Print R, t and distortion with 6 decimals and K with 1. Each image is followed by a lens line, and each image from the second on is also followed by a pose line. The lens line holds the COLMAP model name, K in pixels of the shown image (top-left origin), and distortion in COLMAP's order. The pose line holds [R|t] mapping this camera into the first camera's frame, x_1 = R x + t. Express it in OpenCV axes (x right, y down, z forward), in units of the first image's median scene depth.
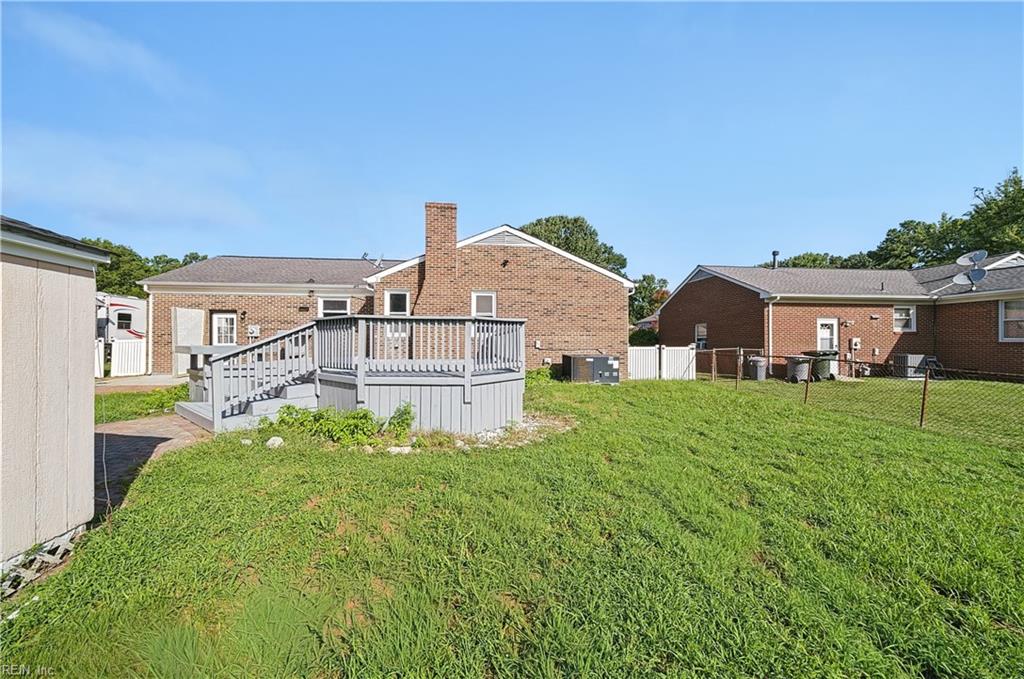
lens RADIAL K [[404.0, 0, 512.0], [0, 404.0, 339.5], [0, 0, 1]] dist [-0.000889, 0.000072]
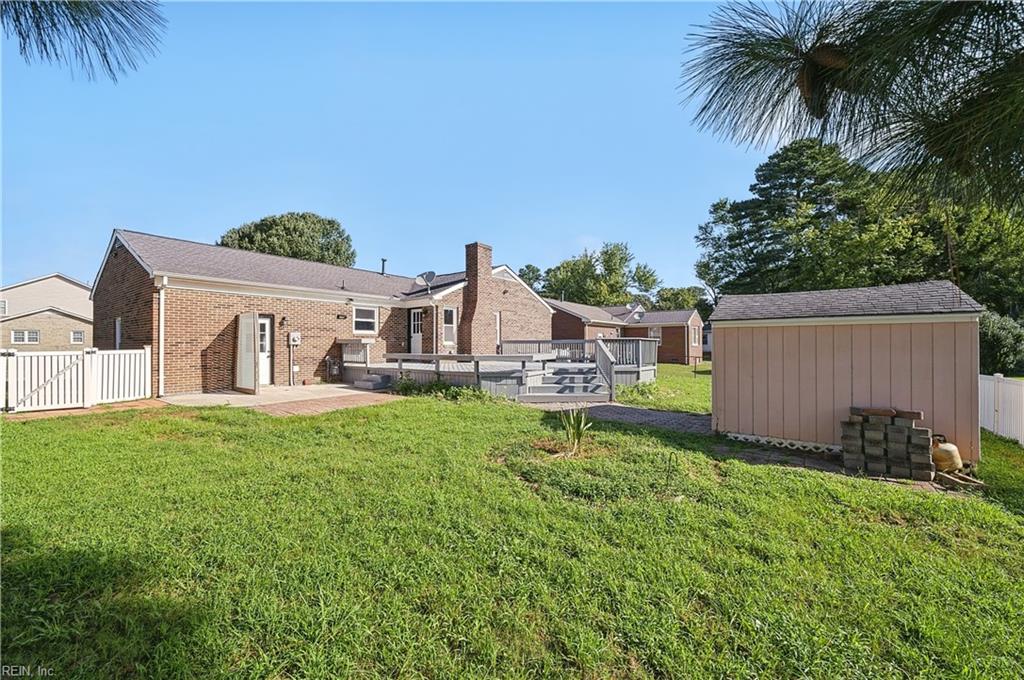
lens RADIAL K [[415.0, 0, 512.0], [0, 415.0, 340.0], [0, 0, 1]] dist [-0.000351, 0.000036]
pose [[0.667927, 0.002201, 0.744224, -1.033262], [0.001838, 0.999988, -0.004607, -0.012734], [-0.744225, 0.004445, 0.667914, 0.004731]]
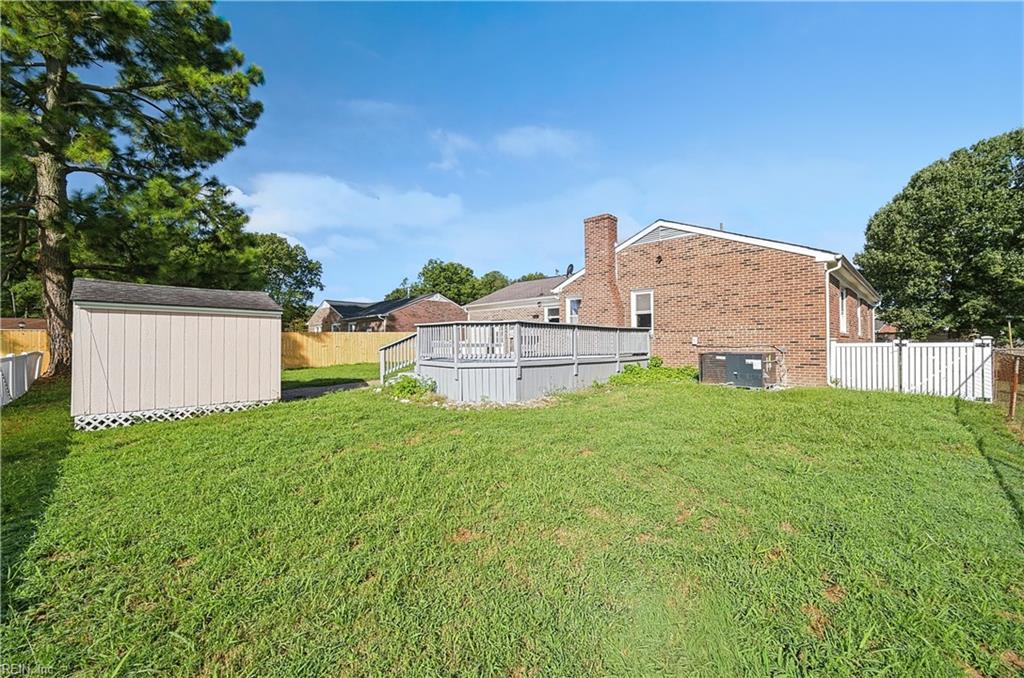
lens RADIAL K [[404.0, 0, 512.0], [0, 404.0, 339.0], [0, 0, 1]] dist [-0.000889, 0.000072]
pose [[0.625310, -0.014451, -0.780242, 0.501995], [0.013529, 0.999879, -0.007677, 0.009014], [0.780259, -0.005755, 0.625430, 0.096569]]
